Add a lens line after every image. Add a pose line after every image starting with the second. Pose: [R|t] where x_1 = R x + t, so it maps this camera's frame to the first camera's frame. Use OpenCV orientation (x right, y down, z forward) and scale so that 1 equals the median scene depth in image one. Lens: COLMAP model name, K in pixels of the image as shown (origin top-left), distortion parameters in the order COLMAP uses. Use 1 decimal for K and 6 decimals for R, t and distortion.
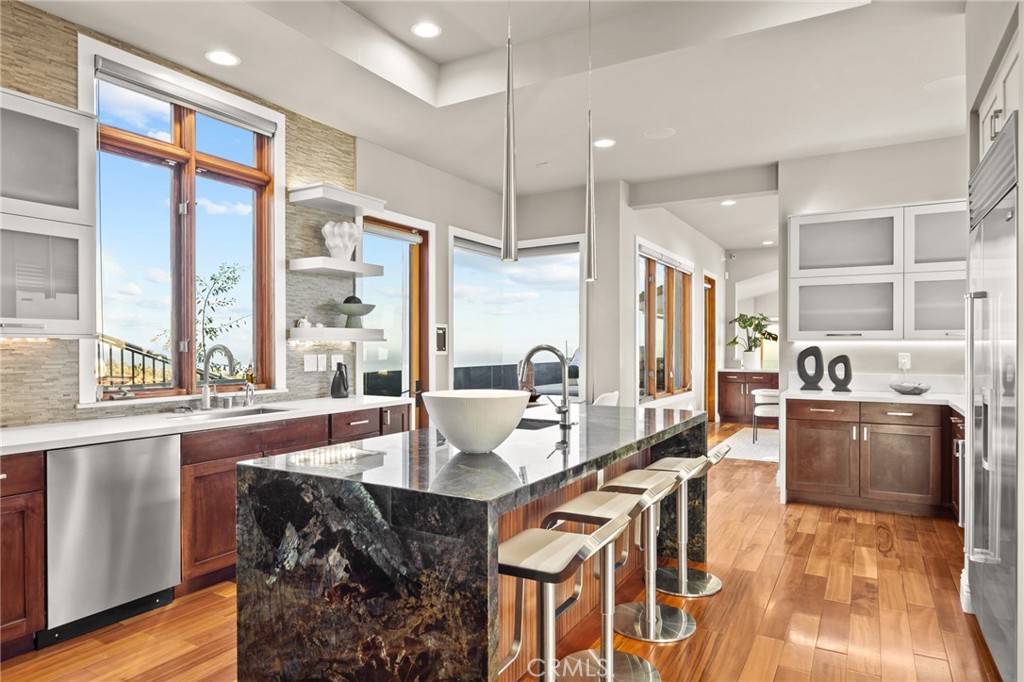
lens RADIAL K [[617.4, 0, 511.6], [0, 617.4, 346.8], [0, 0, 1]] dist [-0.001399, -0.004251]
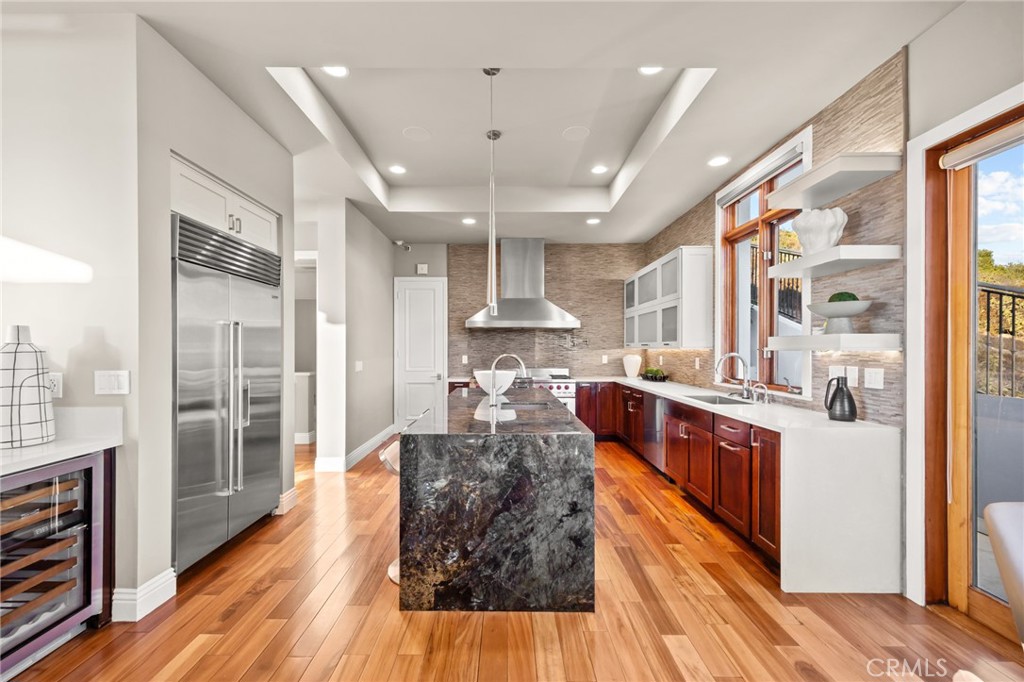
lens RADIAL K [[418.8, 0, 506.7], [0, 418.8, 349.2], [0, 0, 1]] dist [0.004448, 0.000553]
pose [[-0.866239, 0.003500, -0.499618, 0.407004], [0.001652, 0.999990, 0.004140, -0.014790], [0.499628, 0.002760, -0.866236, 1.357218]]
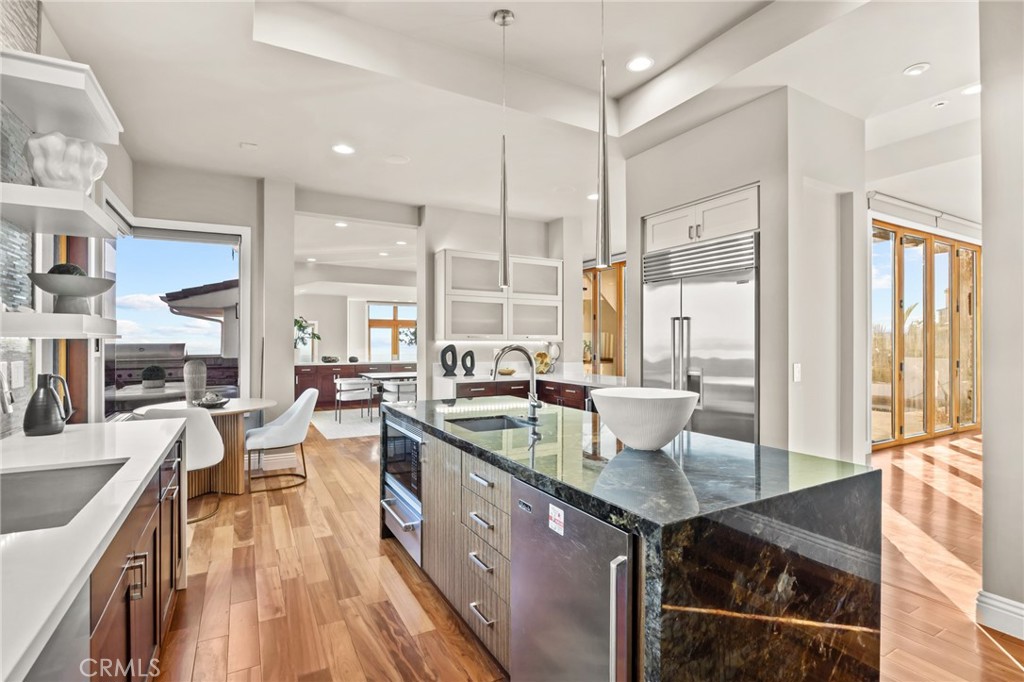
lens RADIAL K [[478.7, 0, 502.7], [0, 478.7, 339.4], [0, 0, 1]] dist [-0.015886, 0.001410]
pose [[0.518843, 0.008380, 0.854828, -0.472713], [-0.000733, 0.999956, -0.009358, -0.003364], [-0.854869, 0.004229, 0.518826, 0.425454]]
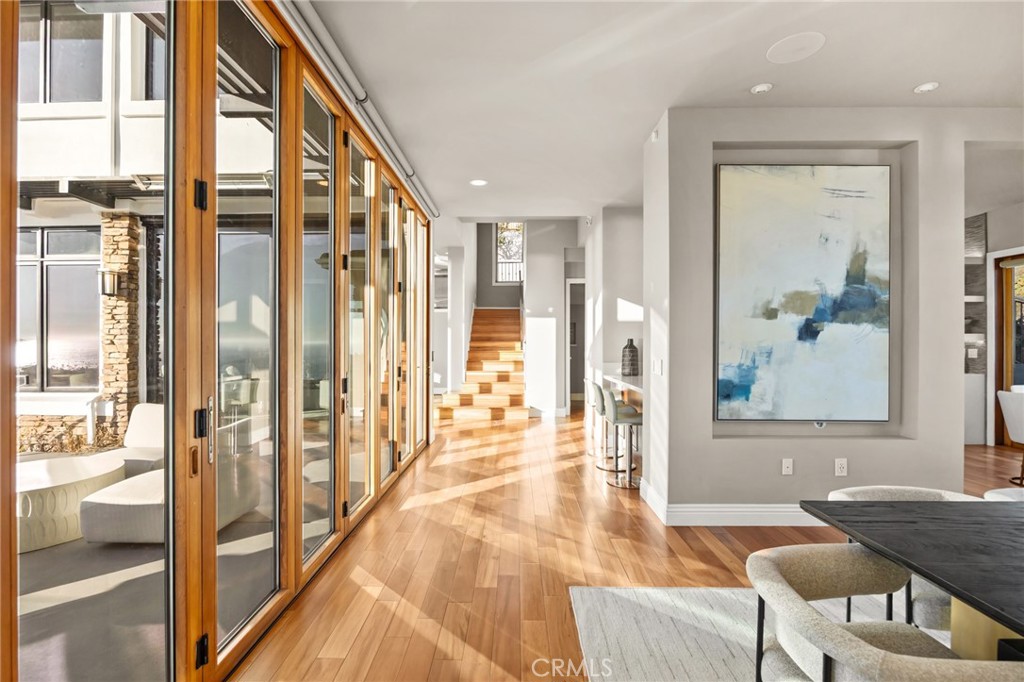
lens RADIAL K [[478.7, 0, 510.3], [0, 478.7, 339.7], [0, 0, 1]] dist [-0.015886, 0.001410]
pose [[-0.874662, -0.000401, -0.484733, 1.623007], [0.000957, 0.999996, -0.002554, -0.011582], [0.484732, -0.002698, -0.874658, 1.688165]]
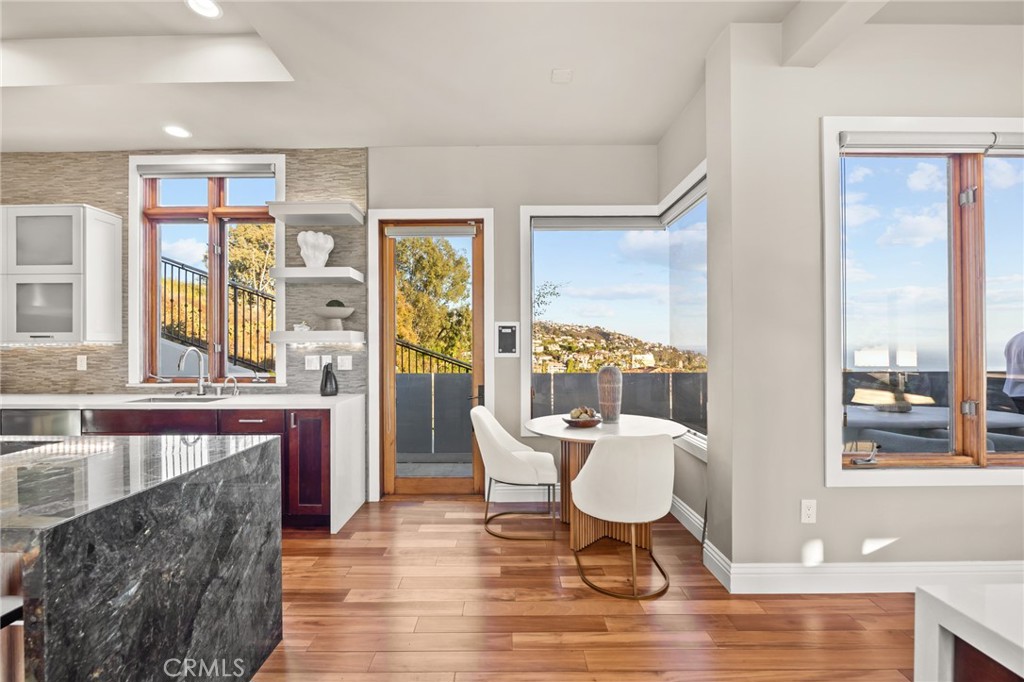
lens RADIAL K [[431.2, 0, 501.6], [0, 431.2, 346.5], [0, 0, 1]] dist [-0.012391, -0.000095]
pose [[0.497326, 0.000615, -0.867563, 0.566375], [0.001519, 0.999998, 0.001580, -0.004176], [0.867562, -0.002103, 0.497324, 0.958950]]
